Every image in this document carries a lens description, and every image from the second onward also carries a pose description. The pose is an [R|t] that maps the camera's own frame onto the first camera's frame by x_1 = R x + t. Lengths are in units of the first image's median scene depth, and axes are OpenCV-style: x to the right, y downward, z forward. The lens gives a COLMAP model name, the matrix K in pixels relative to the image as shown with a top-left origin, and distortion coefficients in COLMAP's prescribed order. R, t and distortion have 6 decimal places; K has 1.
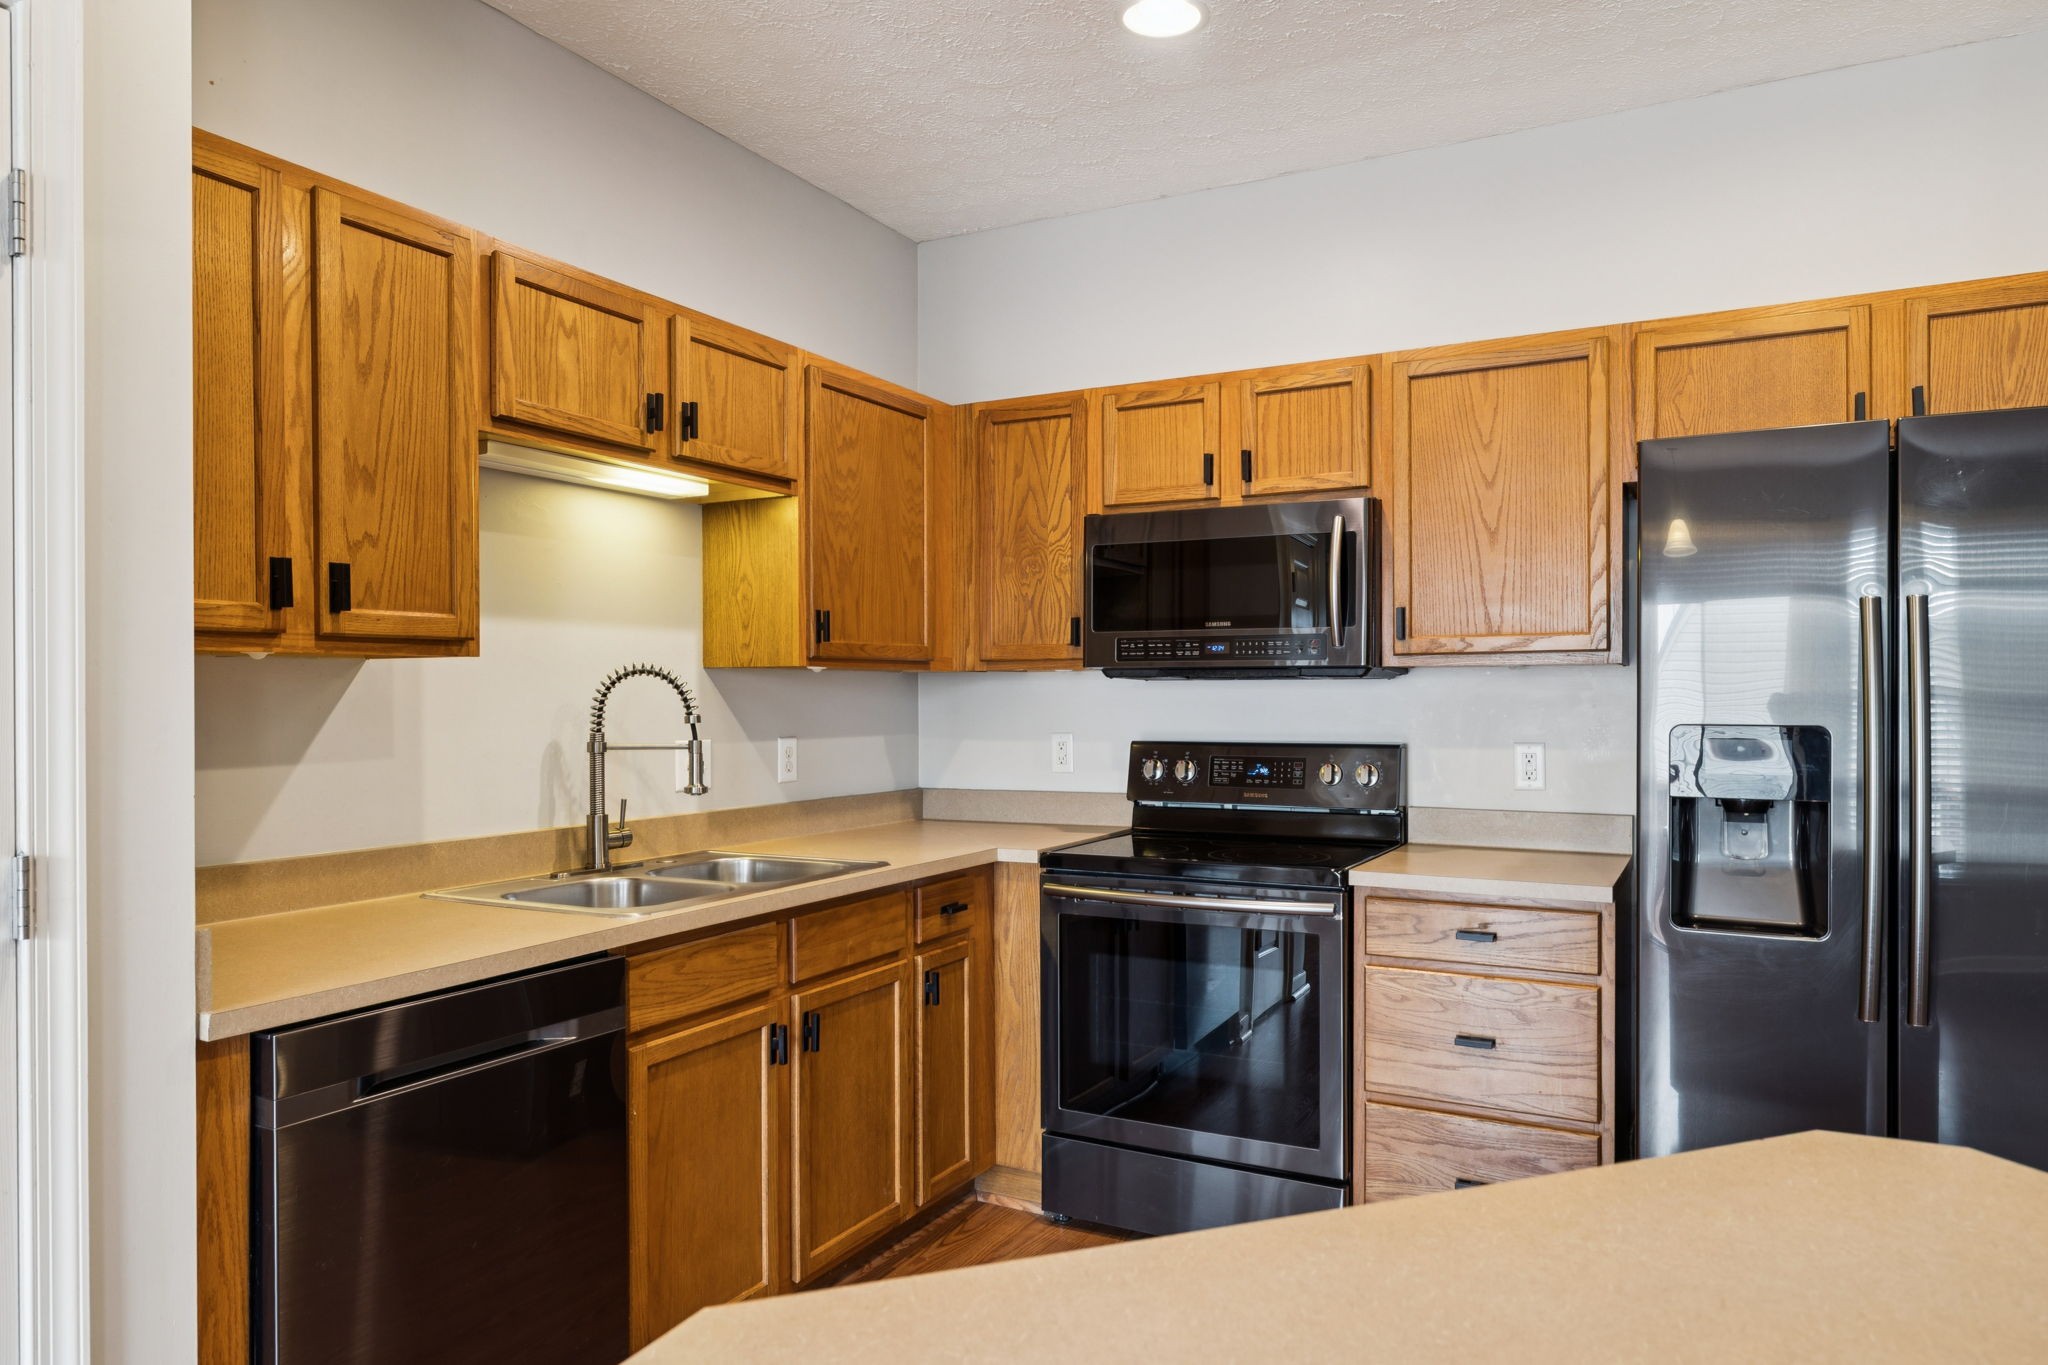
lens RADIAL K [[1328.2, 0, 1021.3], [0, 1328.2, 703.3], [0, 0, 1]] dist [0.004925, 0.001323]
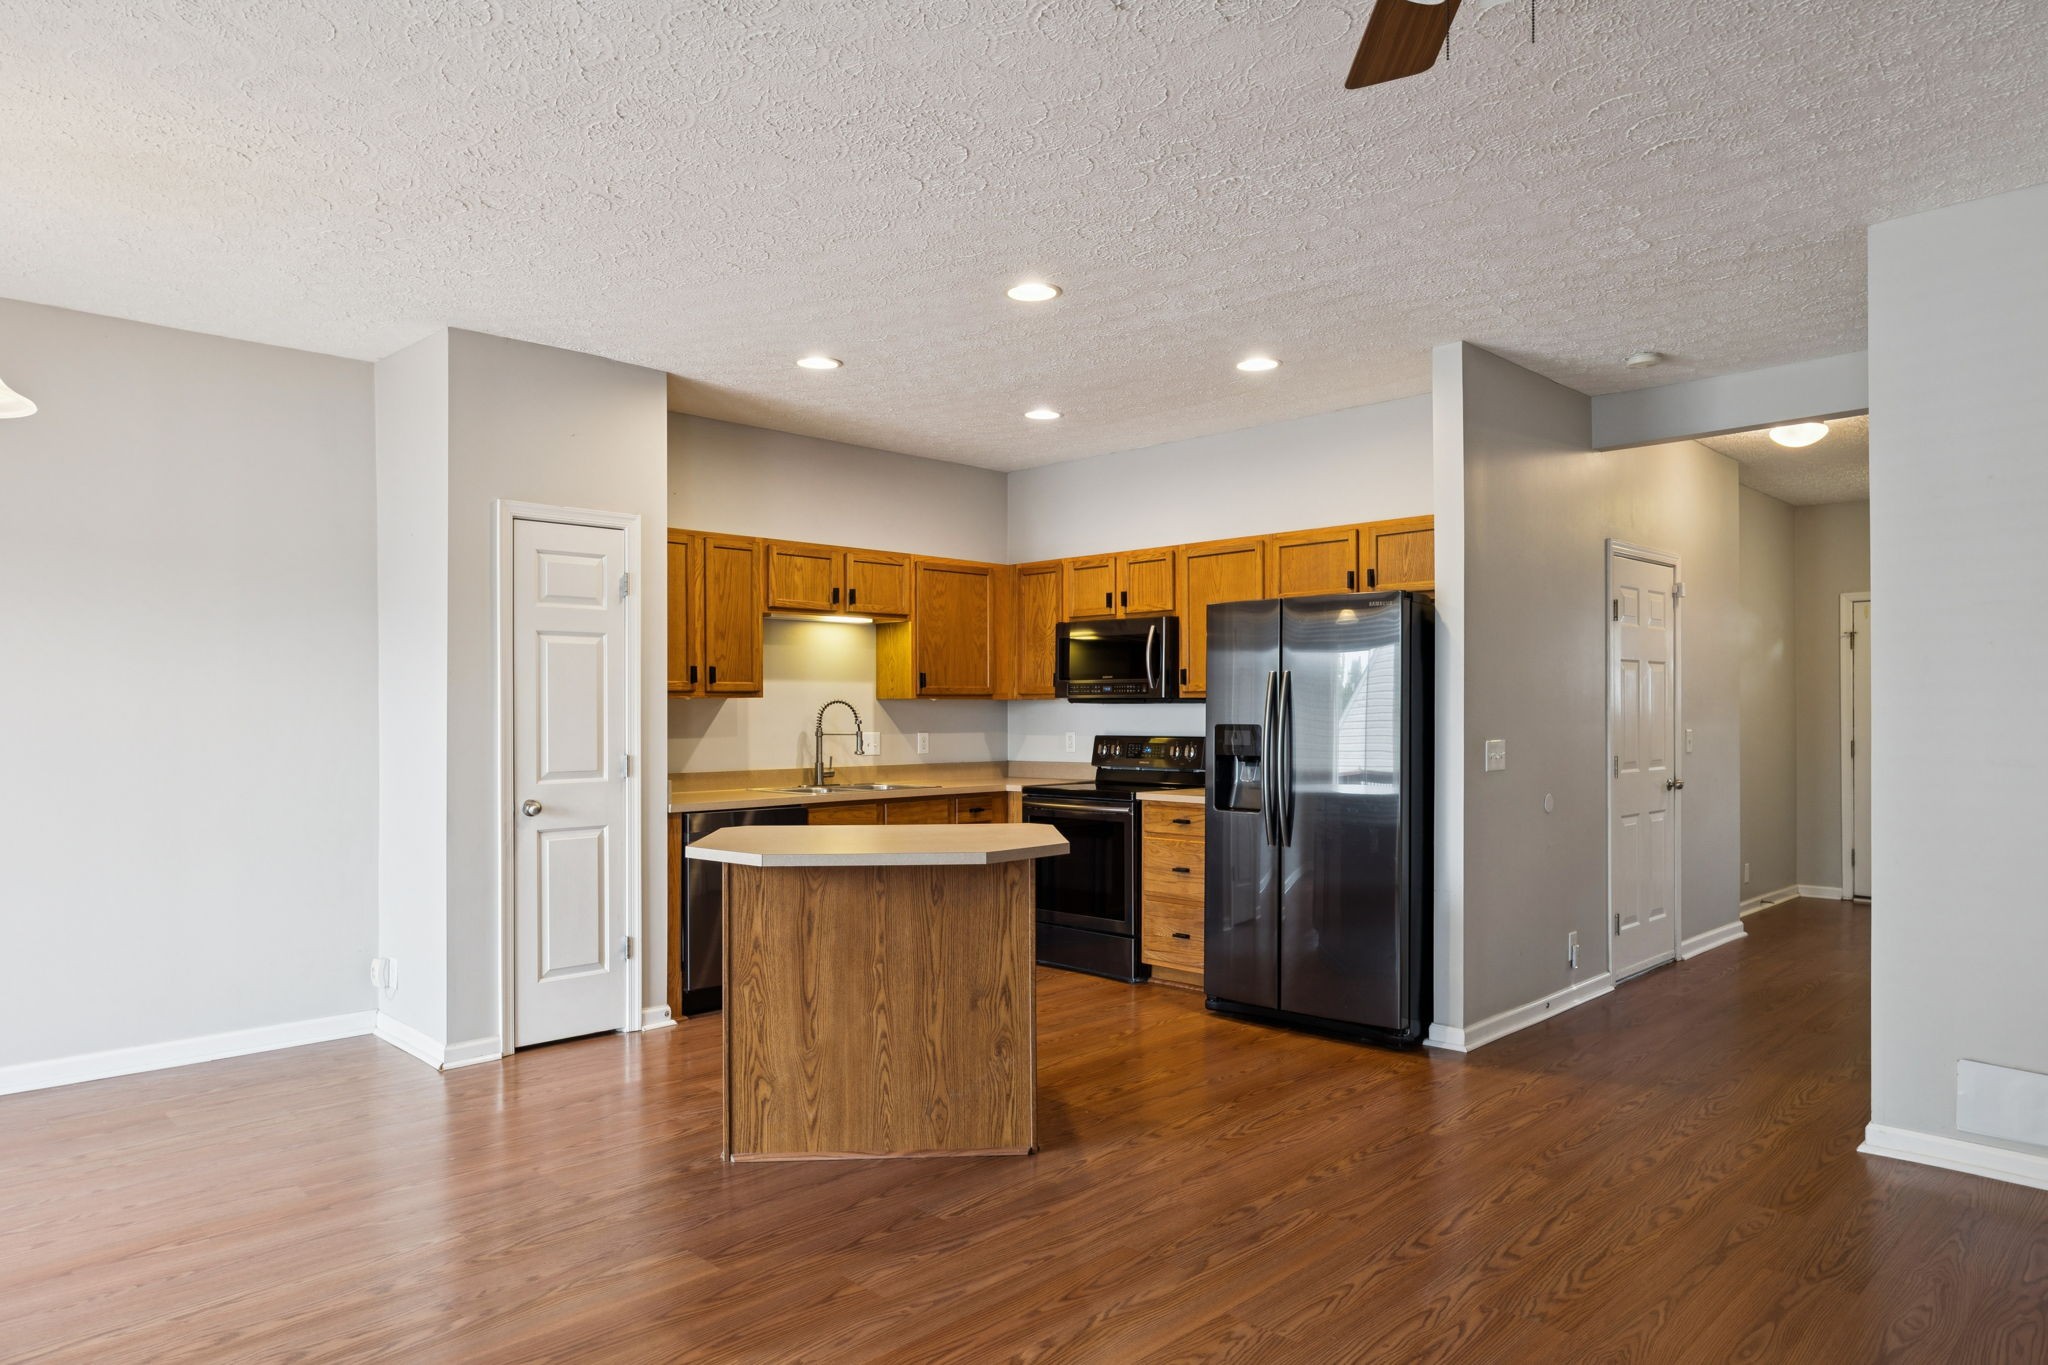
lens RADIAL K [[1259.3, 0, 1011.6], [0, 1259.3, 713.0], [0, 0, 1]] dist [0.002257, 0.001253]
pose [[0.954953, -0.000214, -0.296758, 0.666149], [-0.001215, 0.999989, -0.004632, 0.005624], [0.296756, 0.004783, 0.954941, -1.028570]]
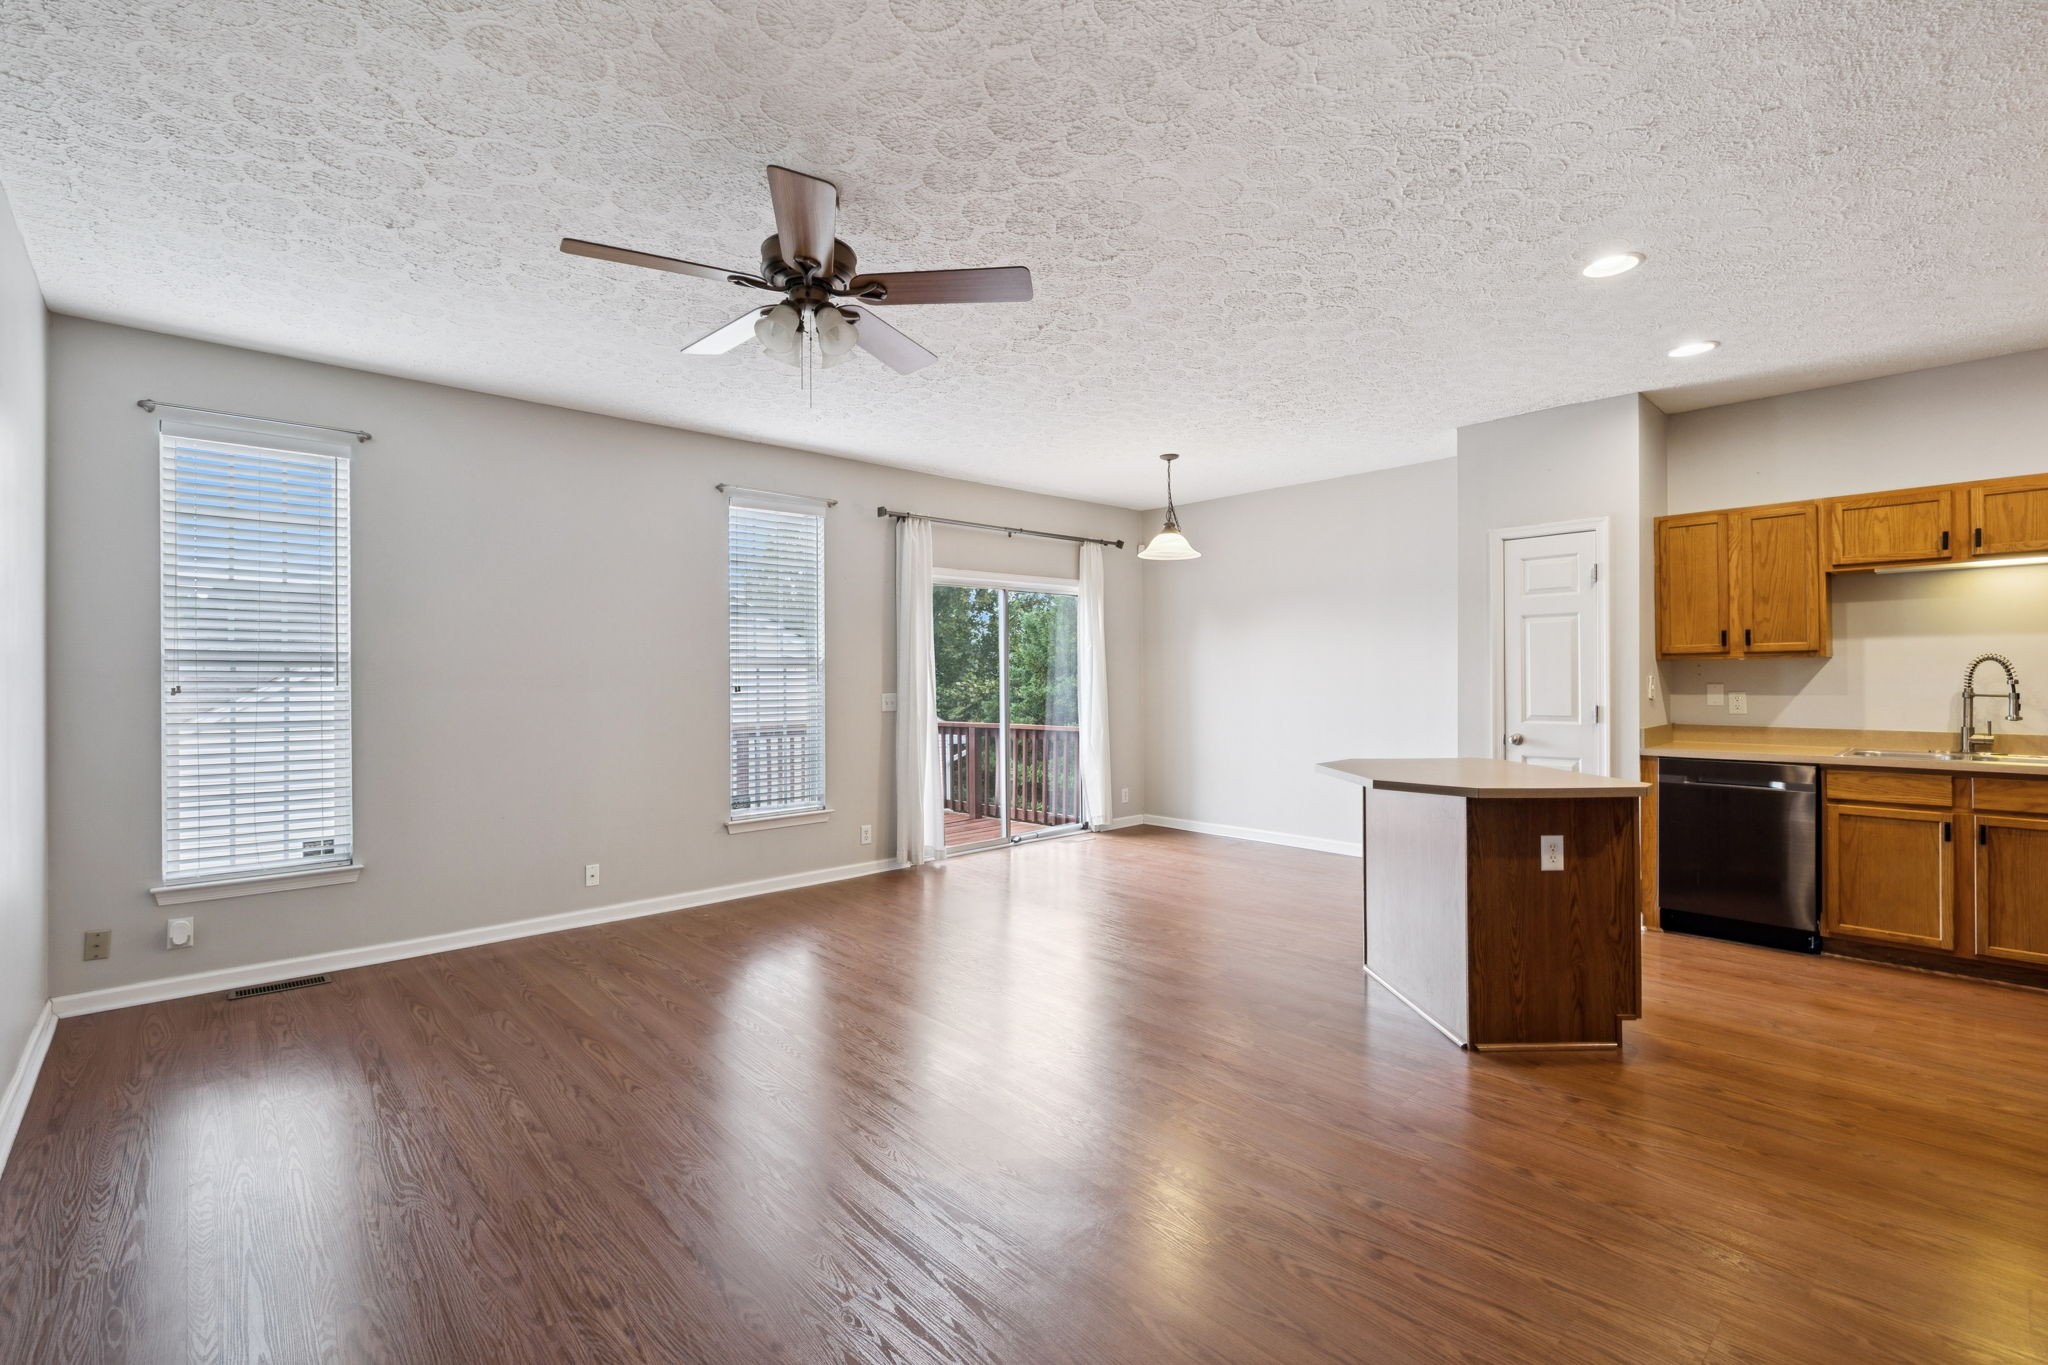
lens RADIAL K [[903.8, 0, 1025.2], [0, 903.8, 675.3], [0, 0, 1]] dist [0.000202, 0.000457]
pose [[-0.320136, 0.002393, -0.947369, 1.494407], [0.000255, 0.999997, 0.002439, -0.001829], [0.947372, 0.000539, -0.320135, 0.046114]]
